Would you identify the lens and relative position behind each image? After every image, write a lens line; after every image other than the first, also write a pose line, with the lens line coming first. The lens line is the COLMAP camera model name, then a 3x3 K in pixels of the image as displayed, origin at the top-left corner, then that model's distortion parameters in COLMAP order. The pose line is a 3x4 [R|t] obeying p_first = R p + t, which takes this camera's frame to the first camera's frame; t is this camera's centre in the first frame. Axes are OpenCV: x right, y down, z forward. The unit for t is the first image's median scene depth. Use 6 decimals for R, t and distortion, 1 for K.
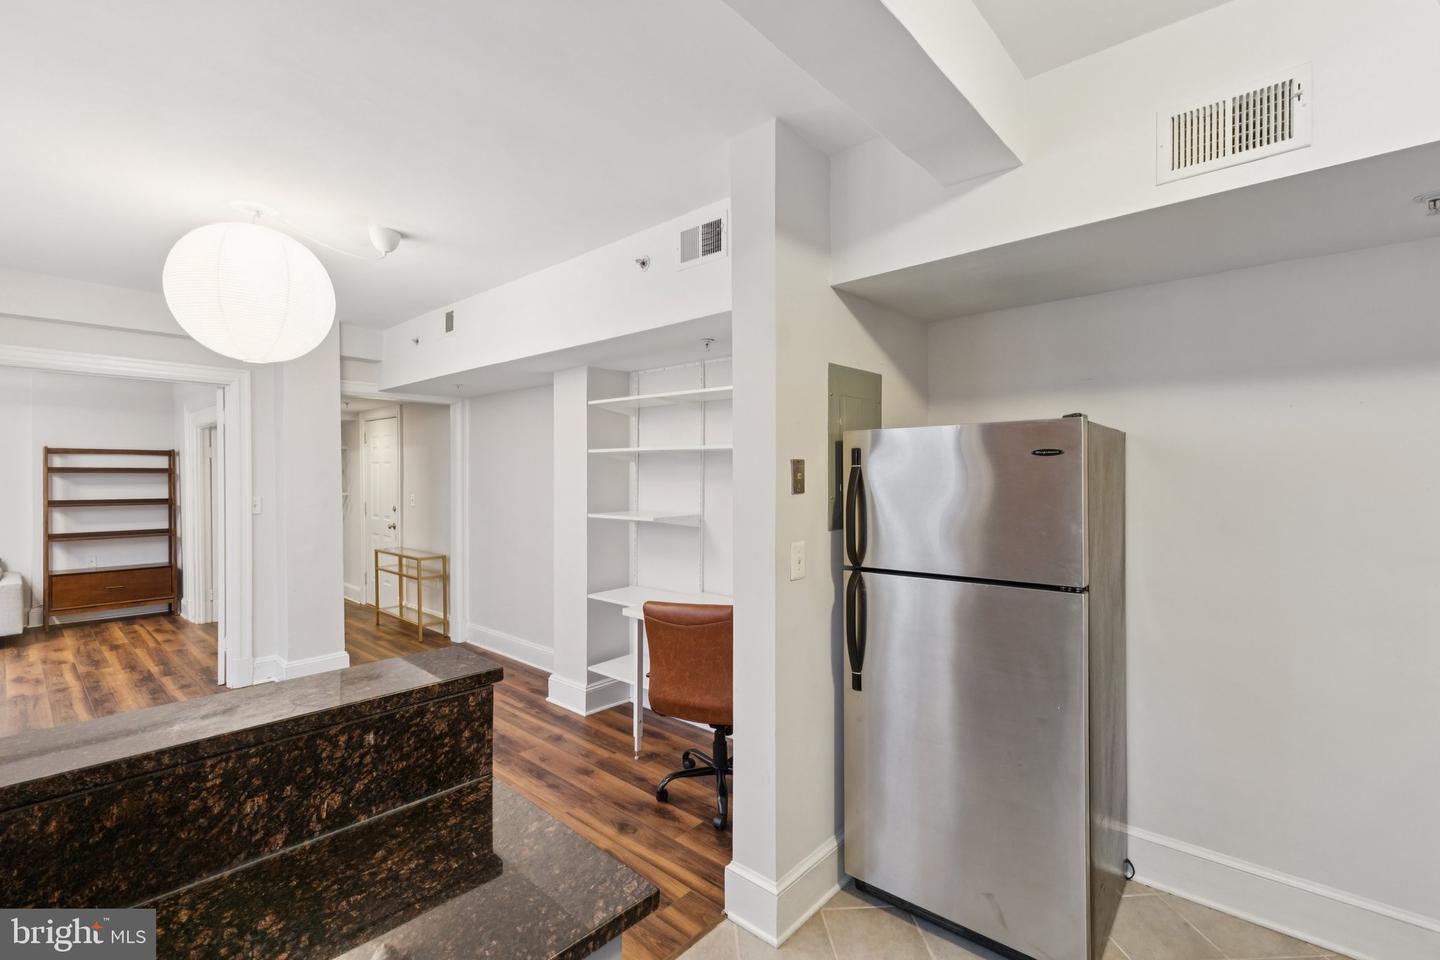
lens RADIAL K [[632.0, 0, 722.7], [0, 632.0, 471.9], [0, 0, 1]] dist [0.003198, -0.000098]
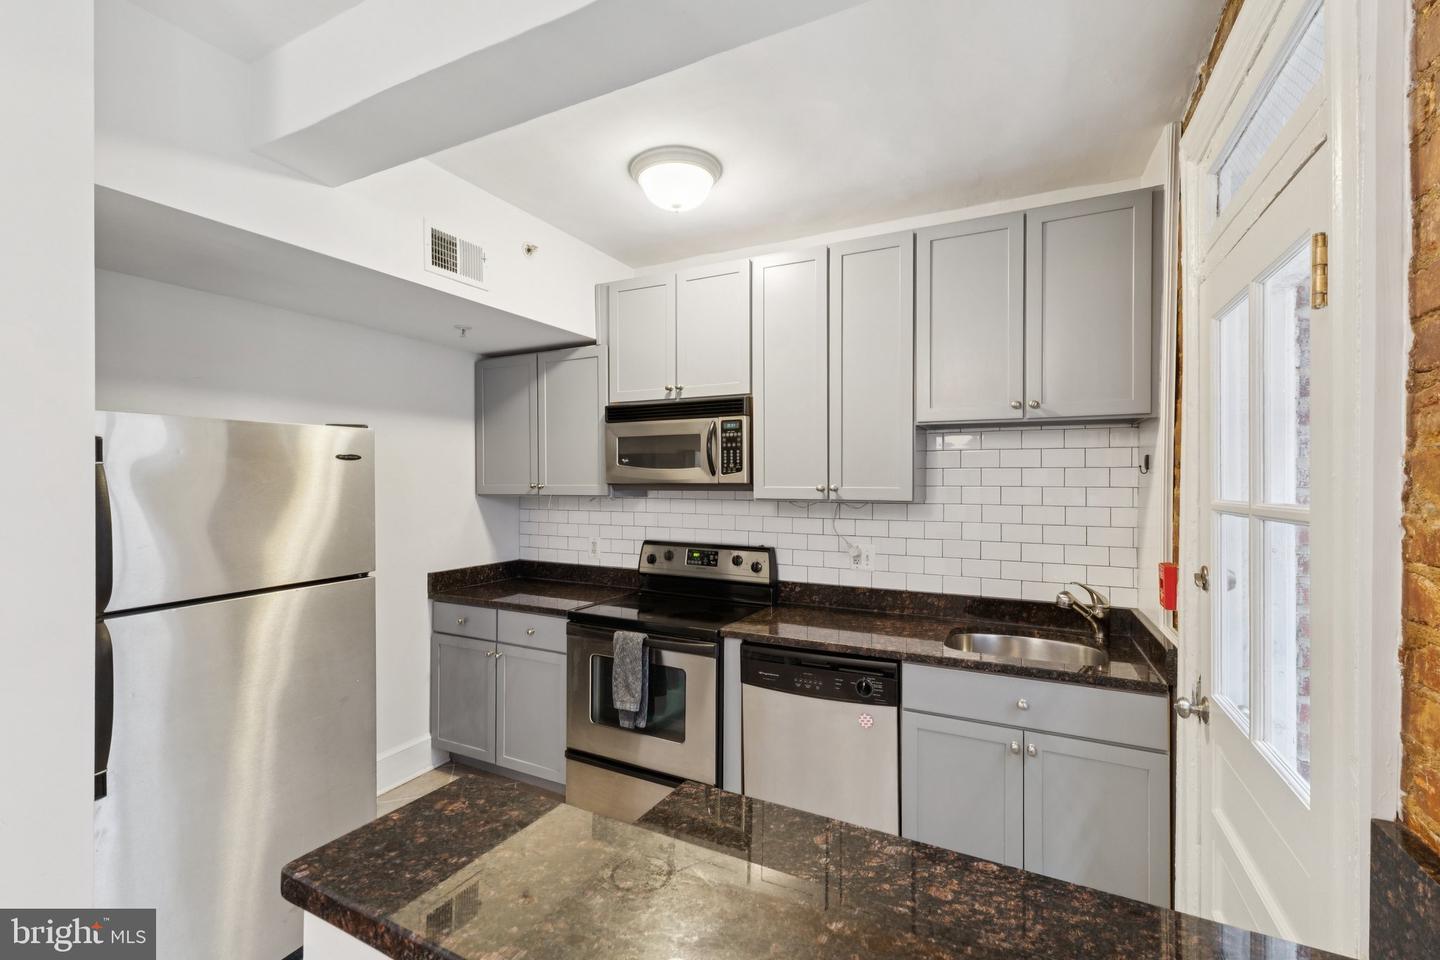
lens RADIAL K [[622.9, 0, 717.6], [0, 622.9, 482.9], [0, 0, 1]] dist [0.000174, -0.000076]
pose [[-0.247815, -0.003562, 0.968801, -0.231919], [-0.000312, 0.999993, 0.003597, 0.003406], [-0.968807, 0.000589, -0.247814, 0.210201]]
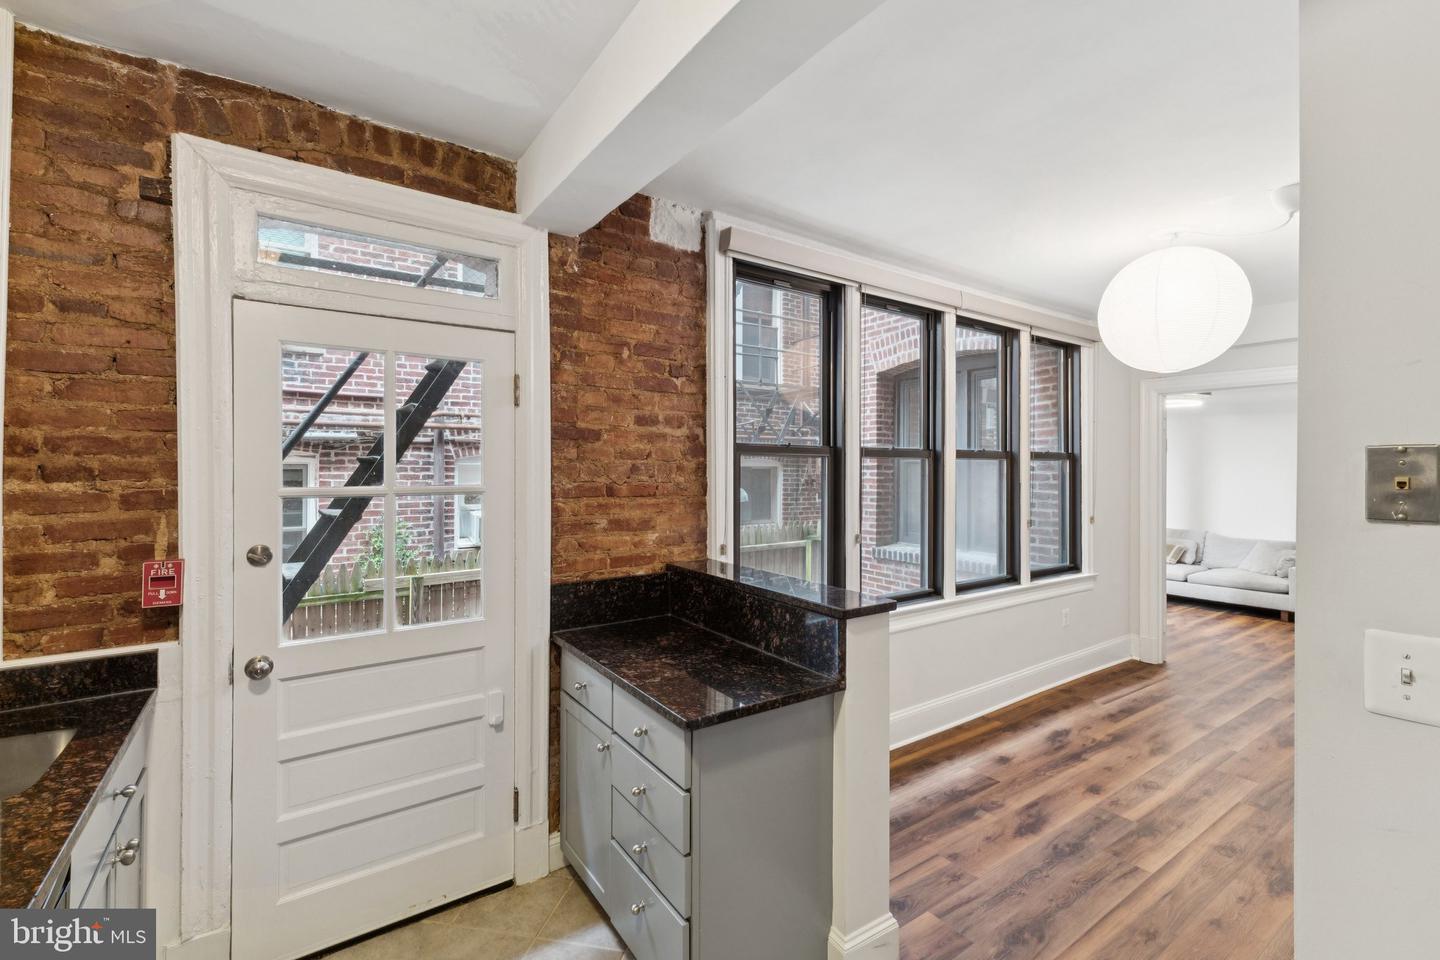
lens RADIAL K [[632.0, 0, 722.7], [0, 632.0, 471.9], [0, 0, 1]] dist [0.003198, -0.000098]
pose [[-0.237313, 0.003190, -0.971428, 0.243888], [-0.004918, 0.999978, 0.004485, 0.000112], [0.971421, 0.005842, -0.237292, 0.245465]]
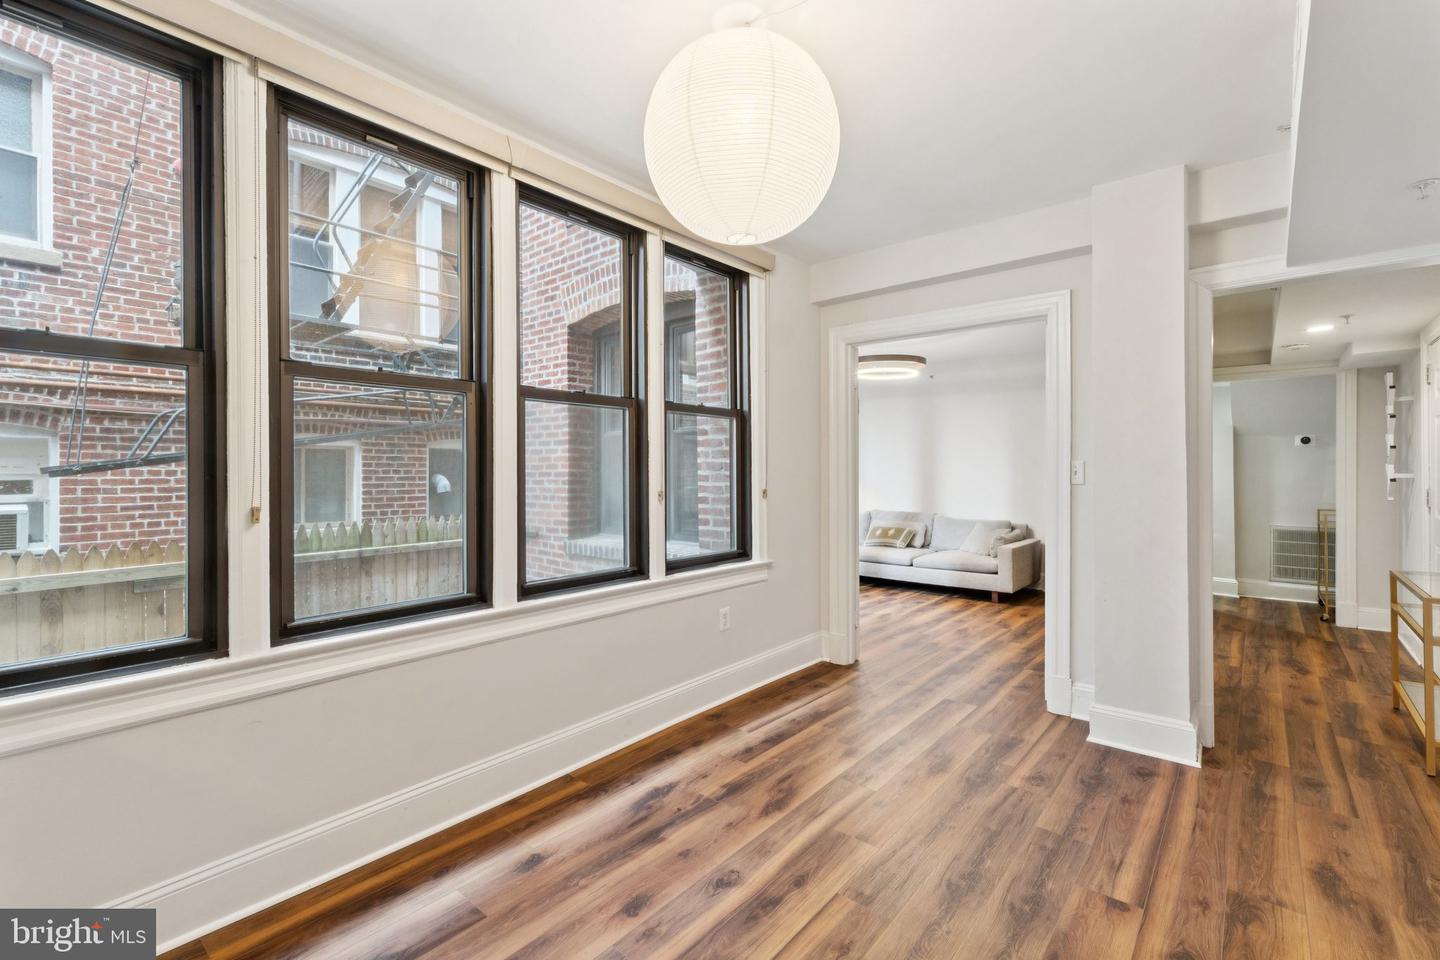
lens RADIAL K [[628.9, 0, 725.0], [0, 628.9, 474.8], [0, 0, 1]] dist [0.002763, -0.000073]
pose [[0.022295, 0.004532, -0.999741, -0.019082], [0.000575, 0.999990, 0.004546, 0.041816], [0.999751, -0.000677, 0.022292, 0.464794]]
